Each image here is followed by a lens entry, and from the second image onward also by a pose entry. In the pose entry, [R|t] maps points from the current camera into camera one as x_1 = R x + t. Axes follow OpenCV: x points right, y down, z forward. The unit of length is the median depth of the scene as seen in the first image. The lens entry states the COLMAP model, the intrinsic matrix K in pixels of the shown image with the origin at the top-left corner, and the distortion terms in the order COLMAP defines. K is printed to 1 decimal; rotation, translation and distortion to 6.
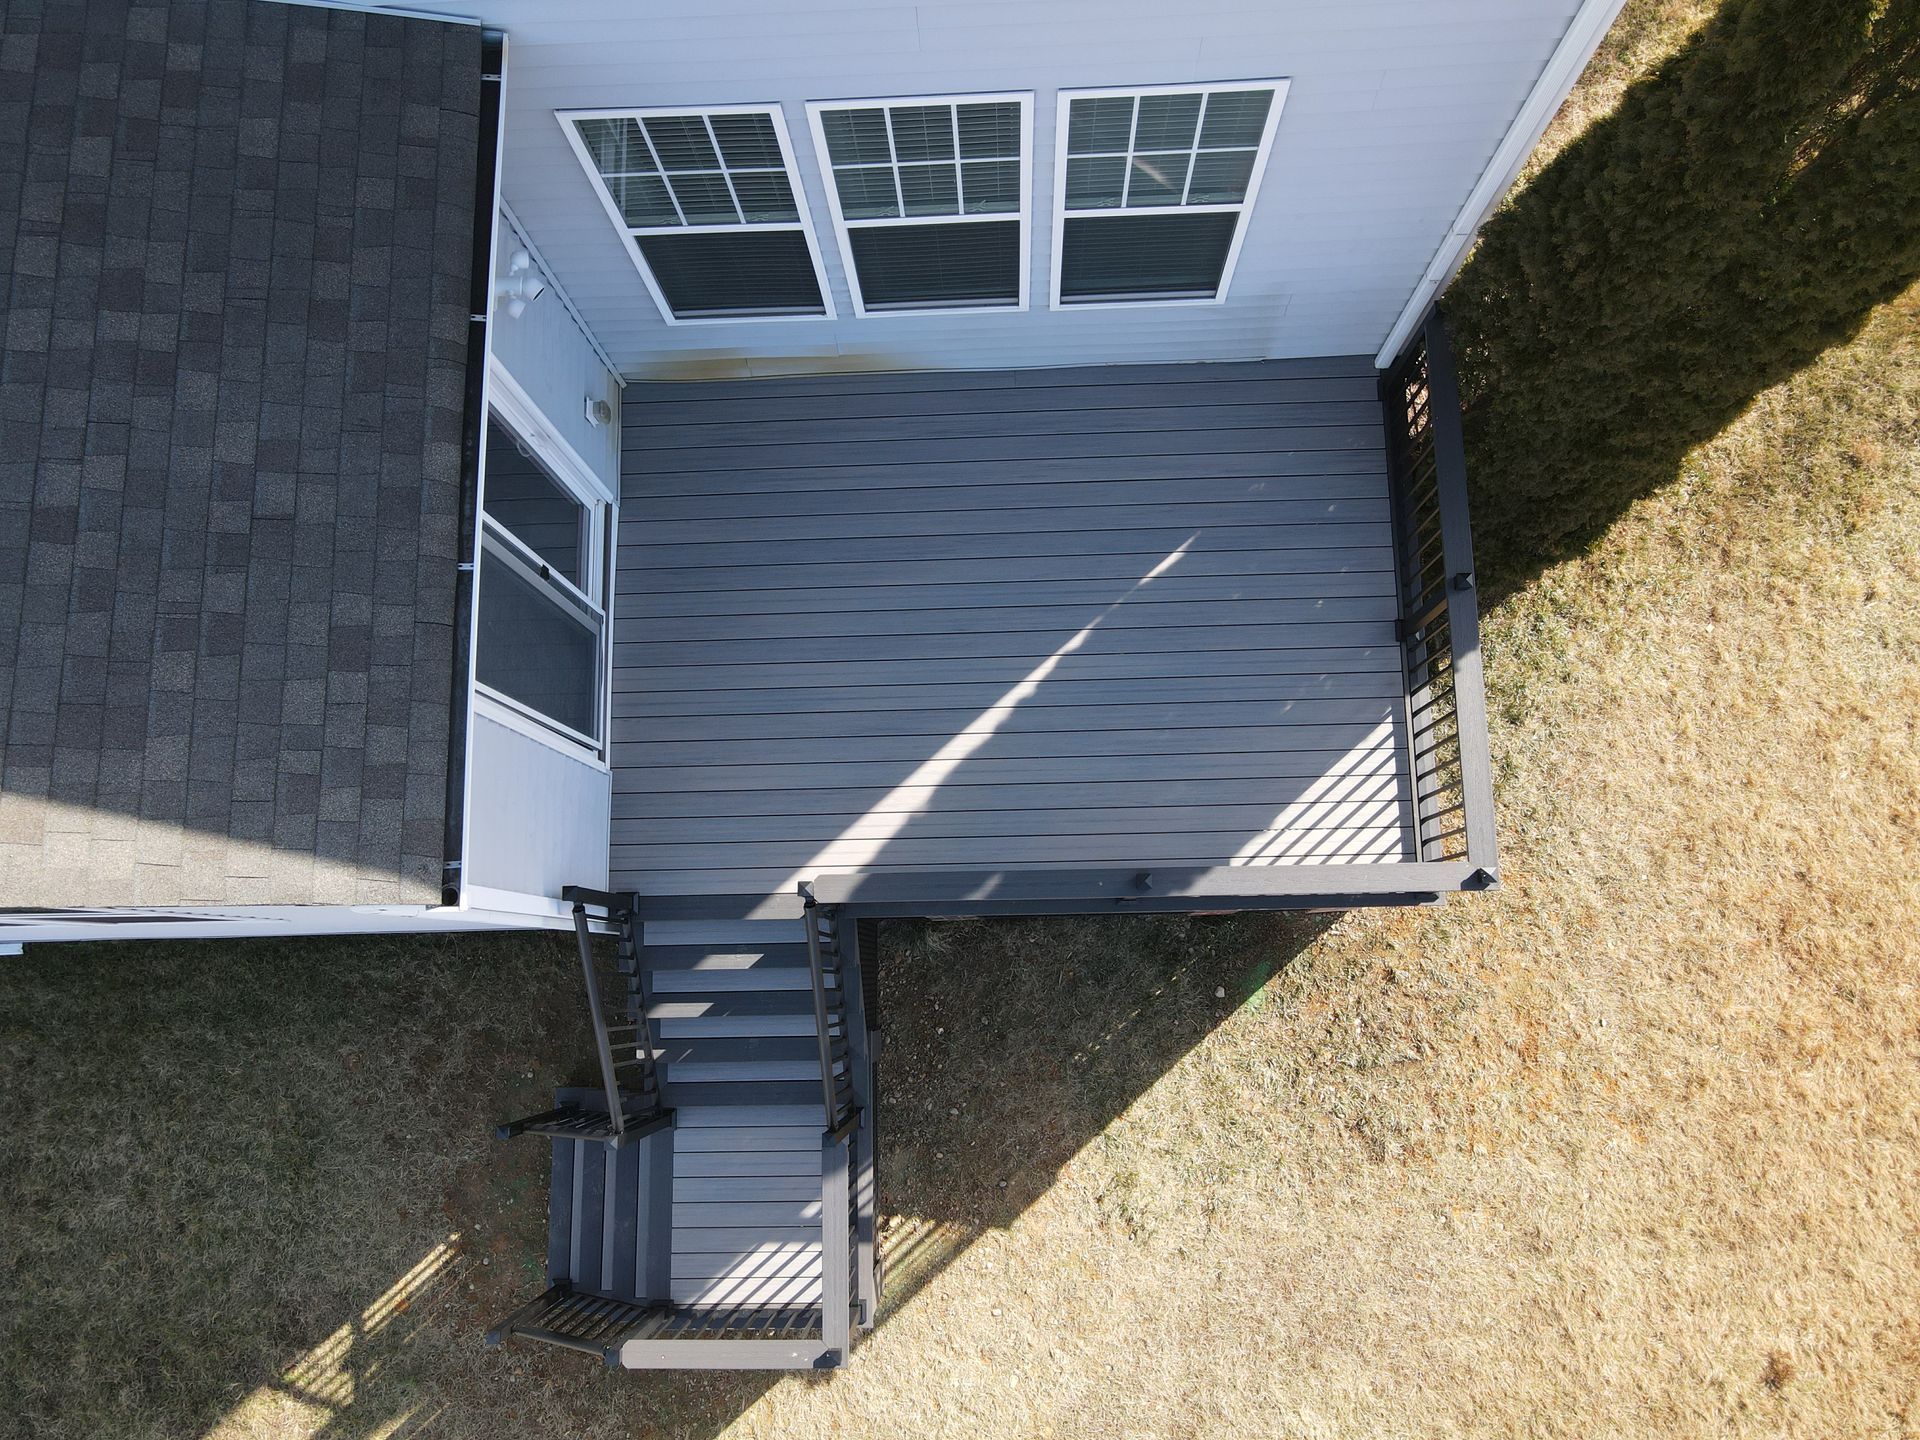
lens RADIAL K [[1406.6, 0, 960.0], [0, 1406.6, 720.6], [0, 0, 1]] dist [-0.004740, 0.036246]
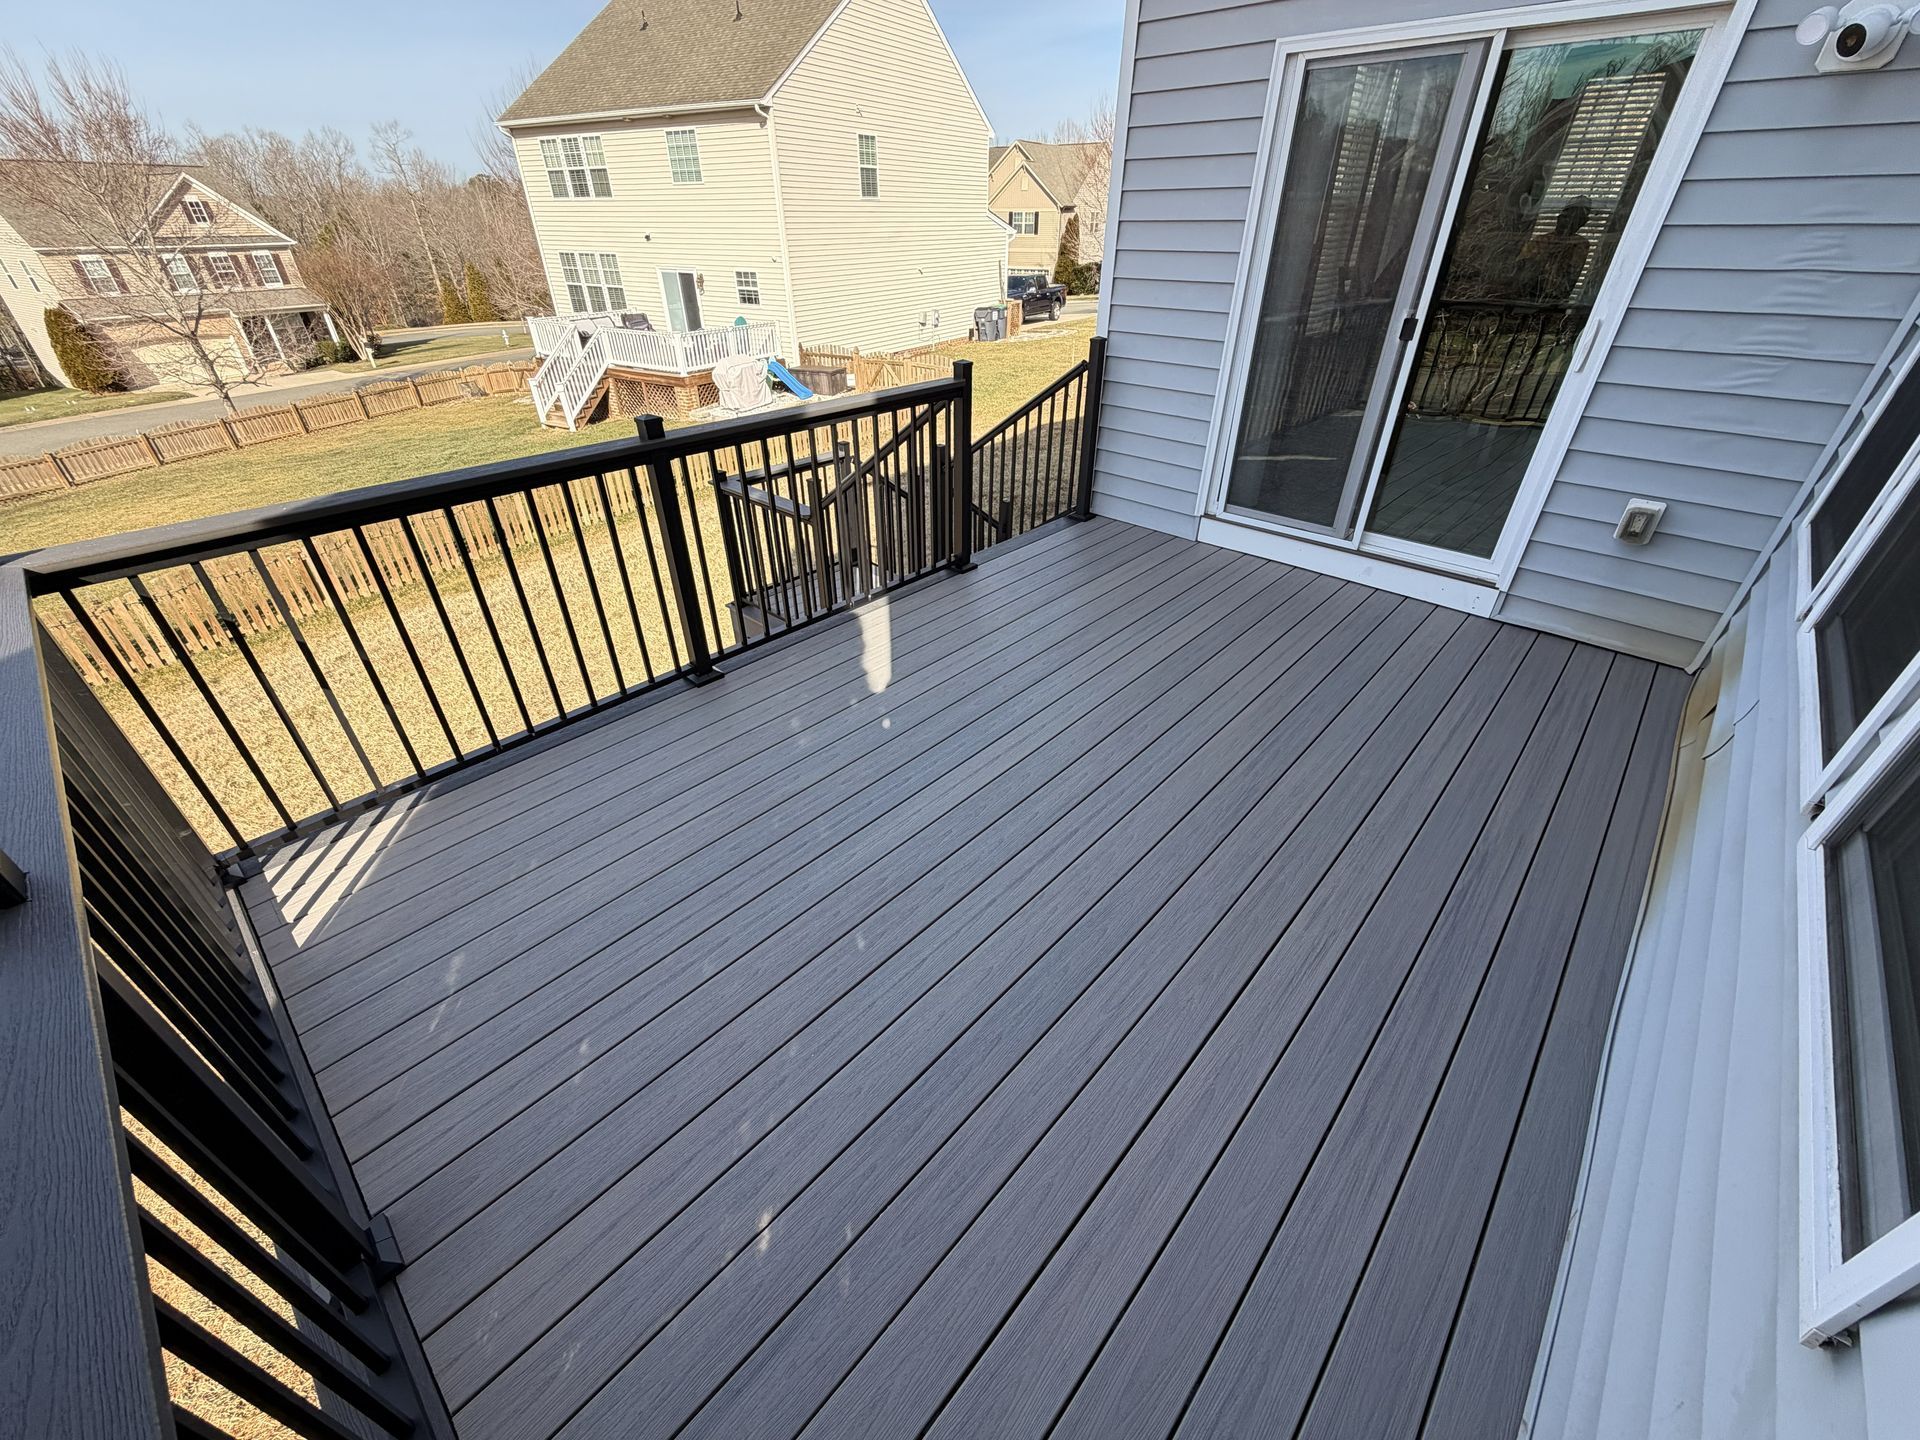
lens RADIAL K [[760.6, 0, 960.2], [0, 760.6, 717.4], [0, 0, 1]] dist [0.001204, -0.000361]
pose [[-0.687378, 0.435002, -0.581622, 0.231002], [-0.709947, -0.233450, 0.664437, -0.214469], [0.153252, 0.869640, 0.469297, 0.700303]]
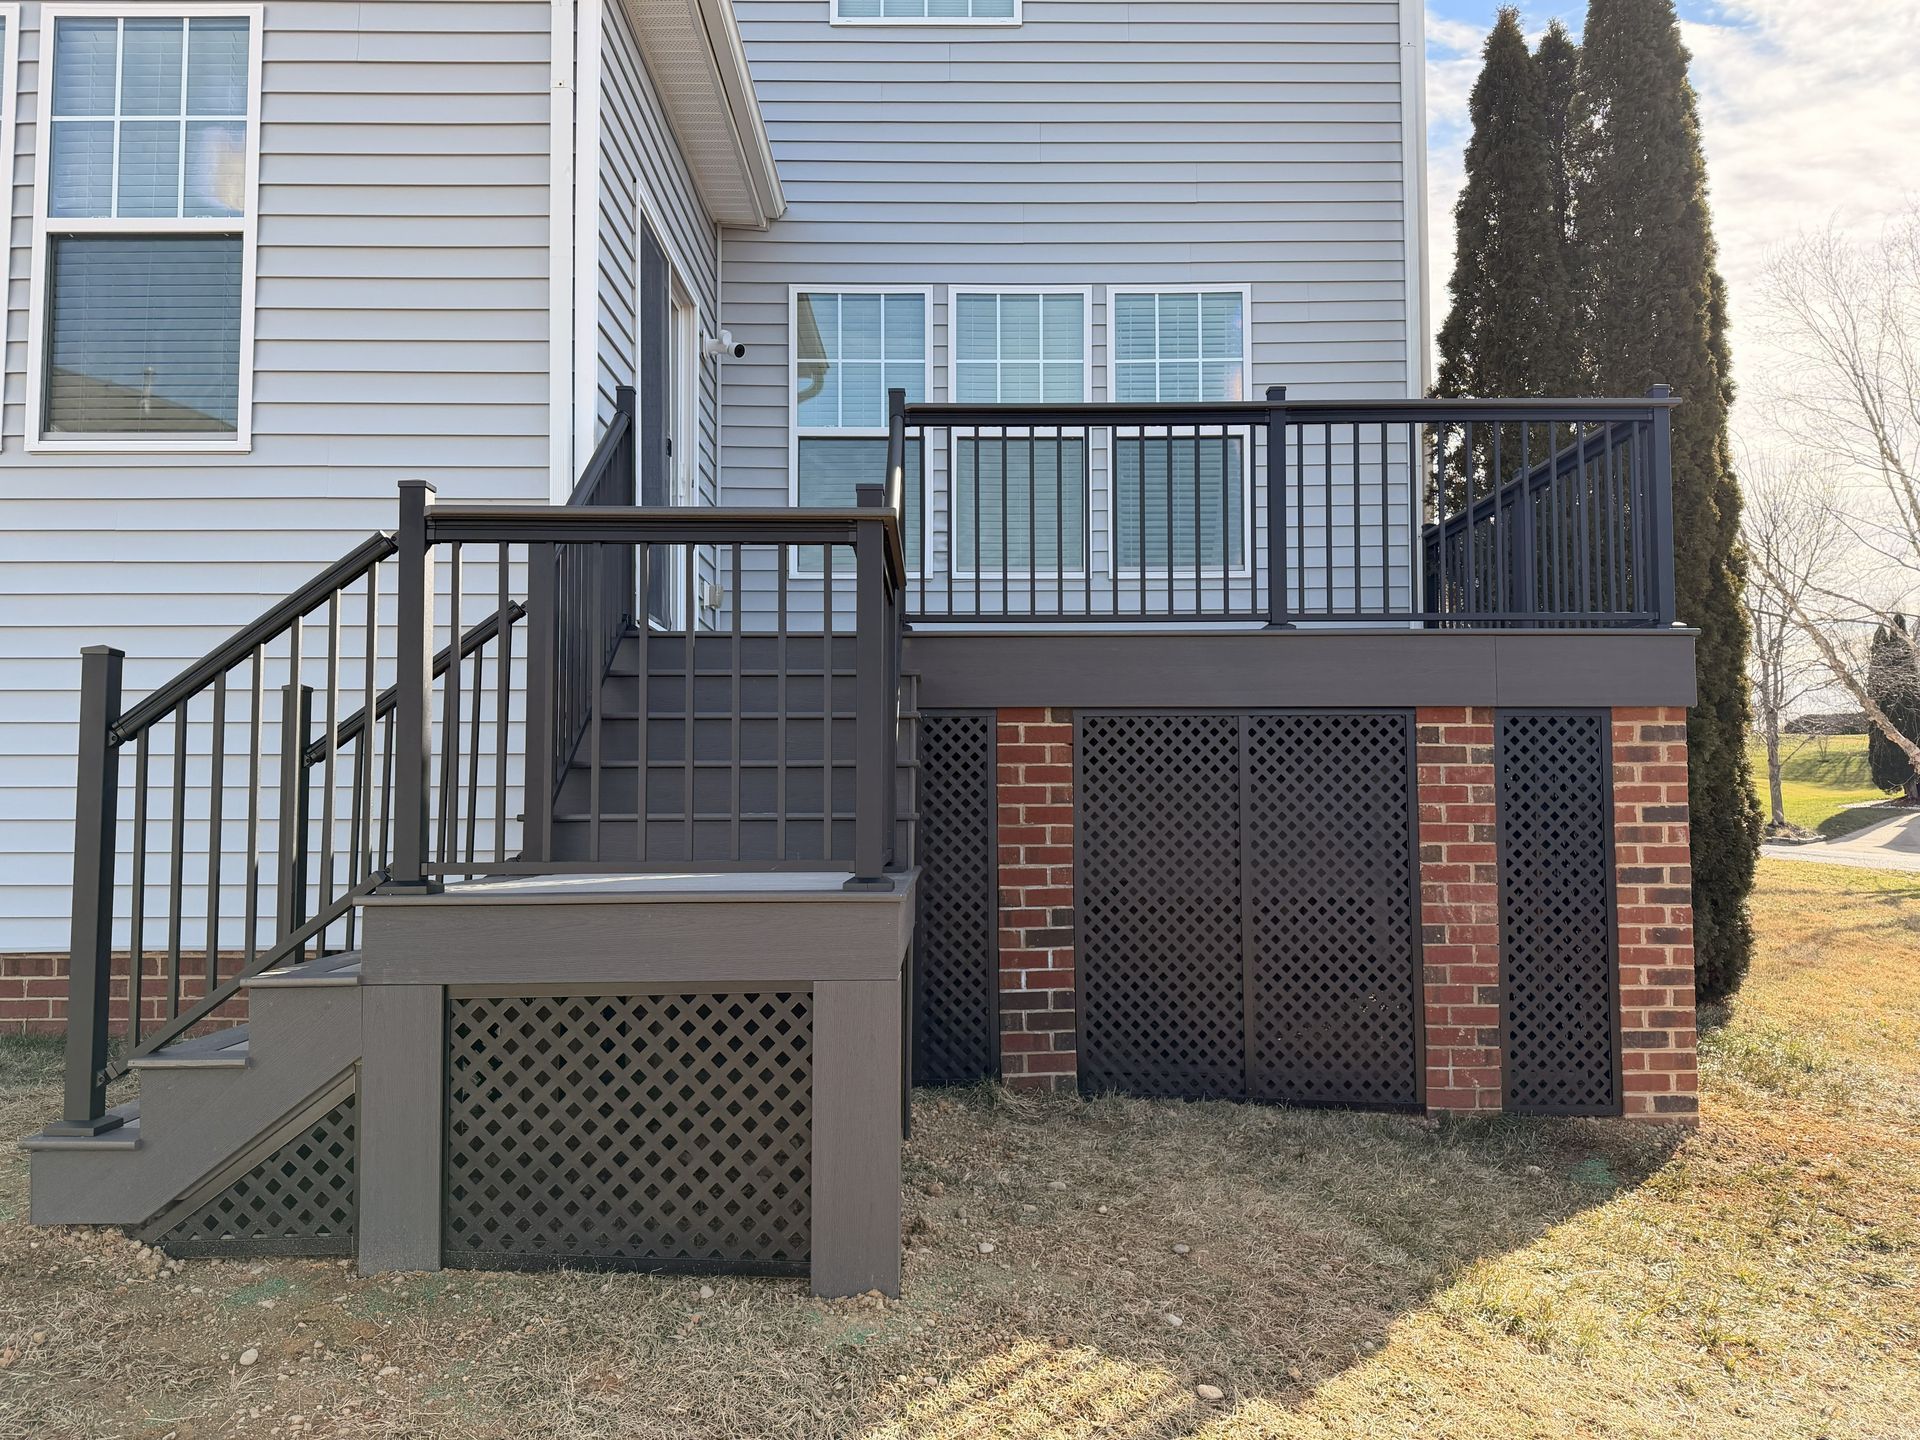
lens RADIAL K [[1406.6, 0, 960.0], [0, 1406.6, 720.6], [0, 0, 1]] dist [-0.004740, 0.036246]
pose [[0.999208, 0.039486, -0.004892, -0.043137], [-0.009513, 0.117699, -0.993004, 0.745744], [-0.038634, 0.992264, 0.117981, 0.800685]]
